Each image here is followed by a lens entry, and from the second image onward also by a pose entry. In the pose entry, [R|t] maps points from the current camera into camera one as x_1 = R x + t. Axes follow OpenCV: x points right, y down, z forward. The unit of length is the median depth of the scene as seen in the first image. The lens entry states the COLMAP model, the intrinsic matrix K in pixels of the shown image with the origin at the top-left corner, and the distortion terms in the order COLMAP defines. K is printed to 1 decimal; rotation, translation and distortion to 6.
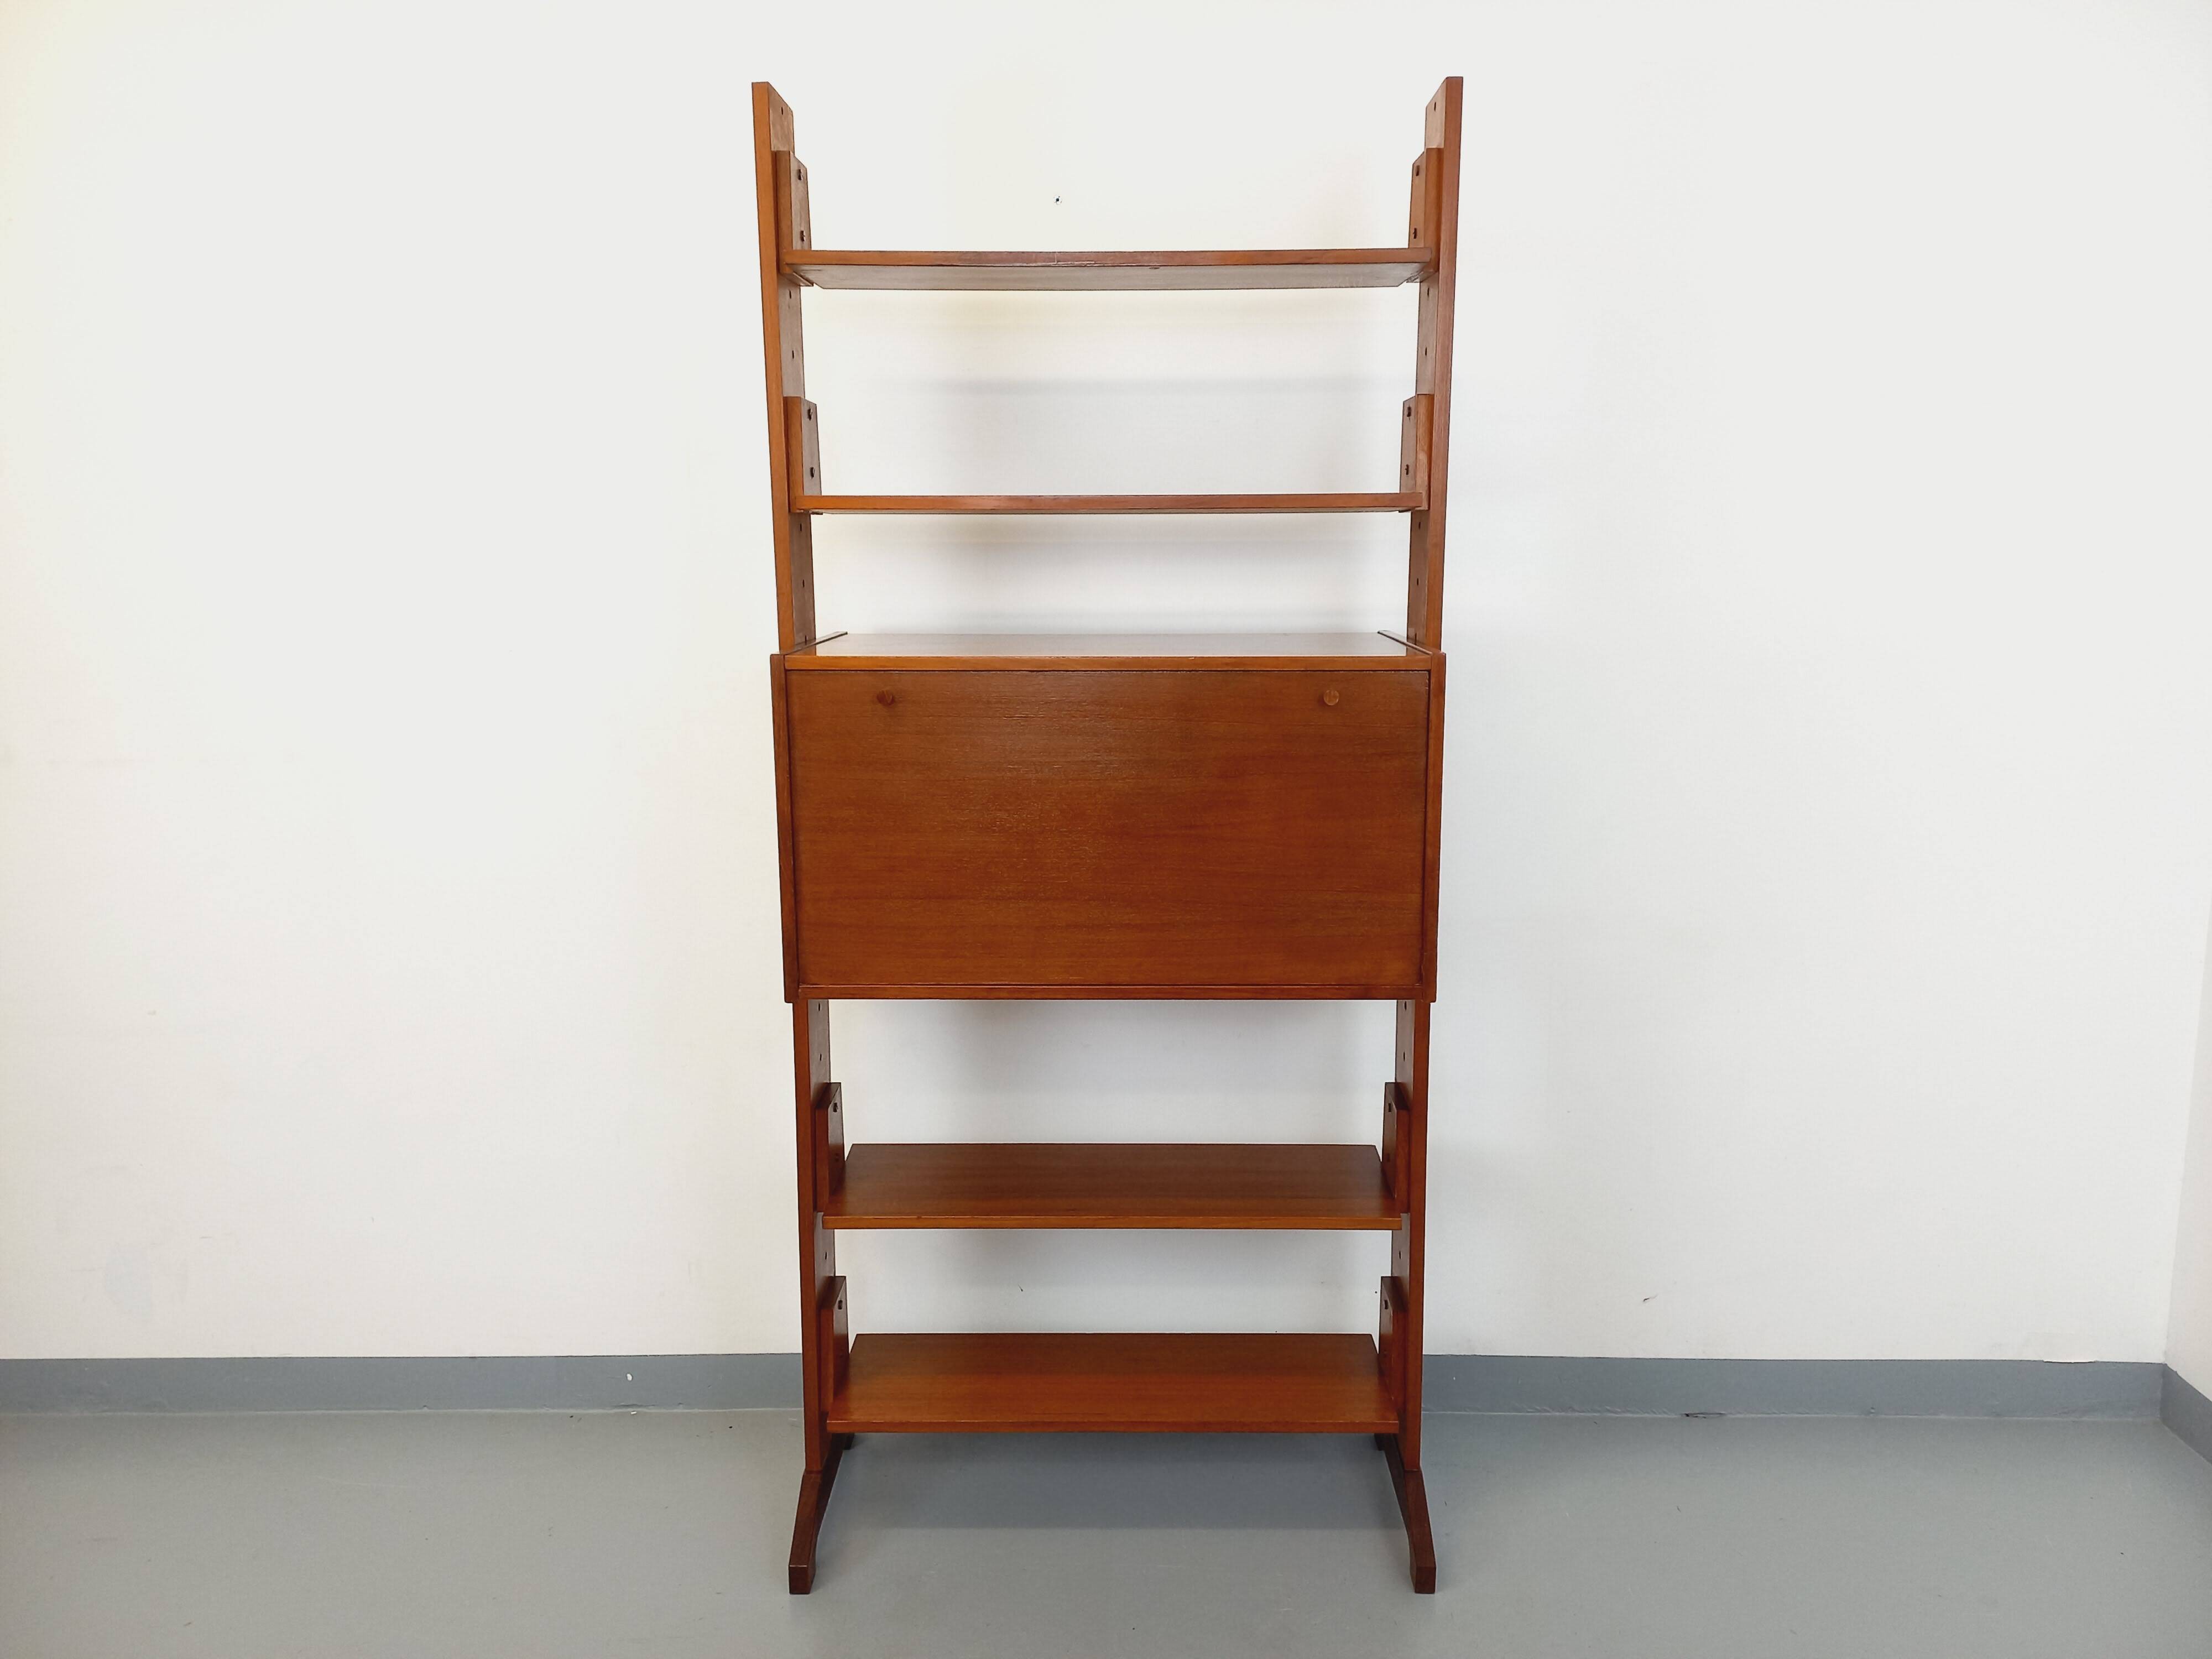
lens RADIAL K [[1619.6, 0, 1098.5], [0, 1619.6, 804.4], [0, 0, 1]] dist [0.093740, -0.083552]
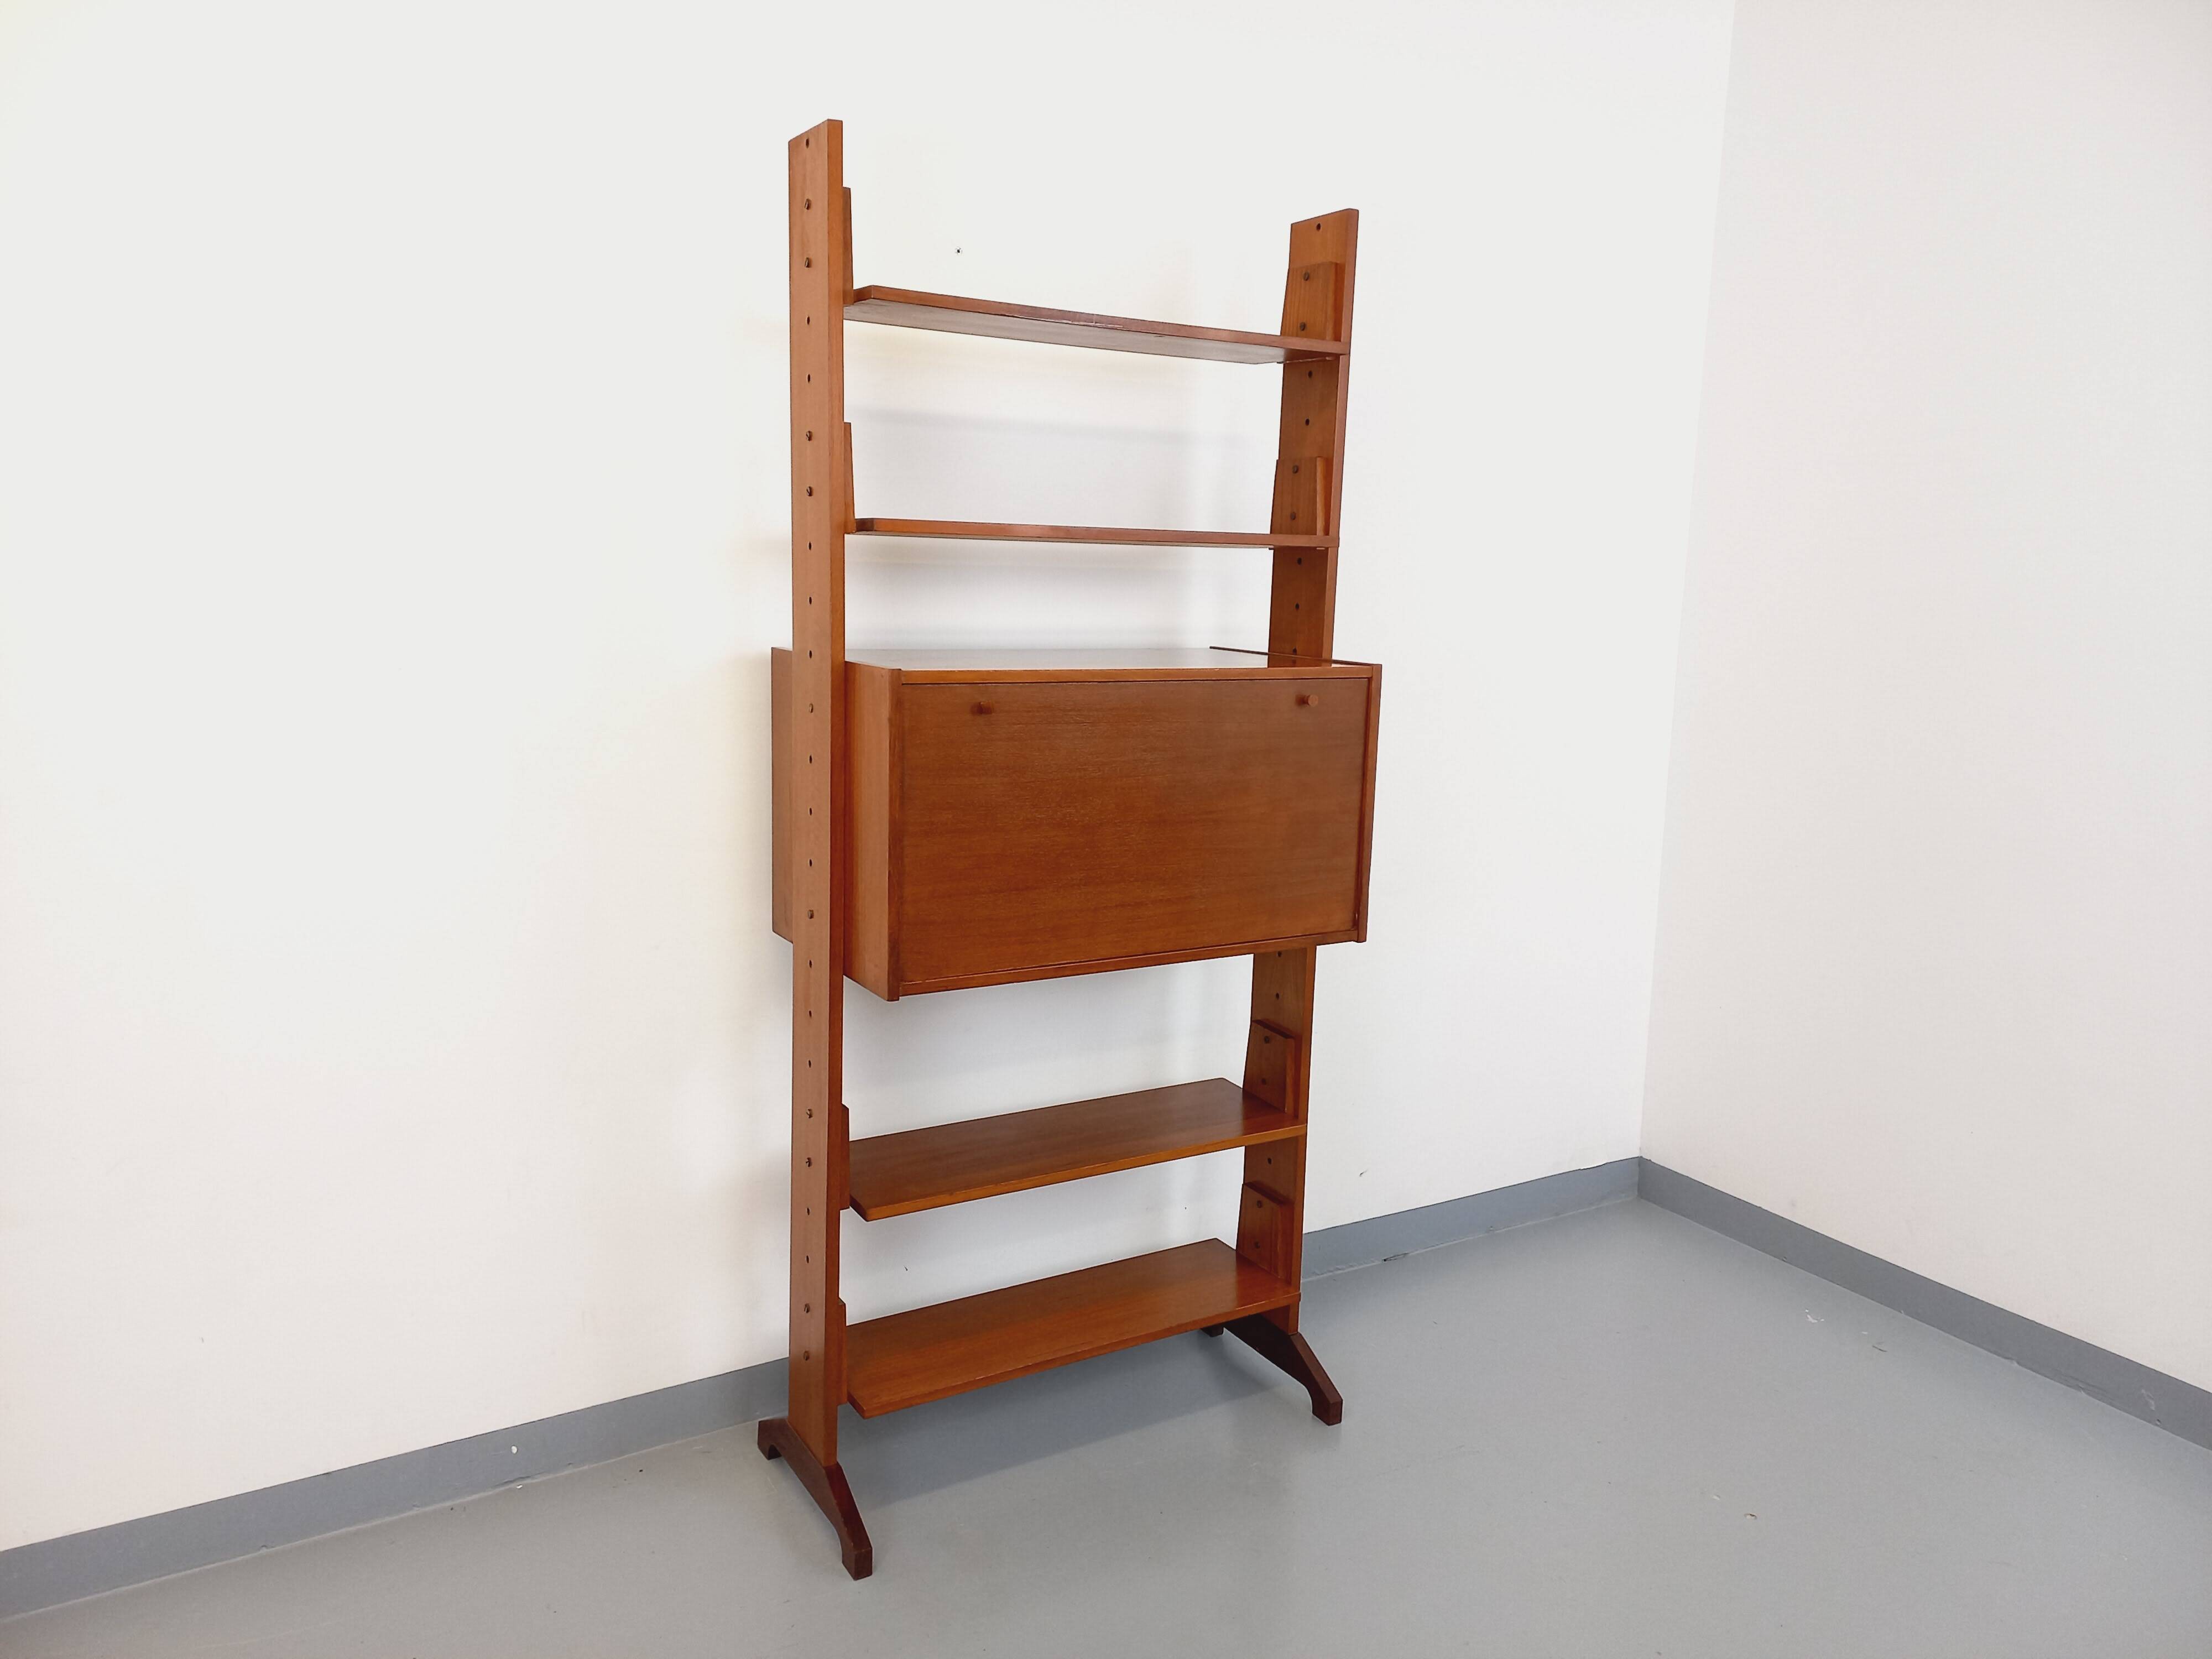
lens RADIAL K [[1619.6, 0, 1098.5], [0, 1619.6, 804.4], [0, 0, 1]] dist [0.093740, -0.083552]
pose [[0.854701, -0.051463, 0.516564, -0.614151], [0.055419, 0.998433, 0.007774, -0.005491], [-0.516155, 0.021983, 0.856213, 0.032299]]
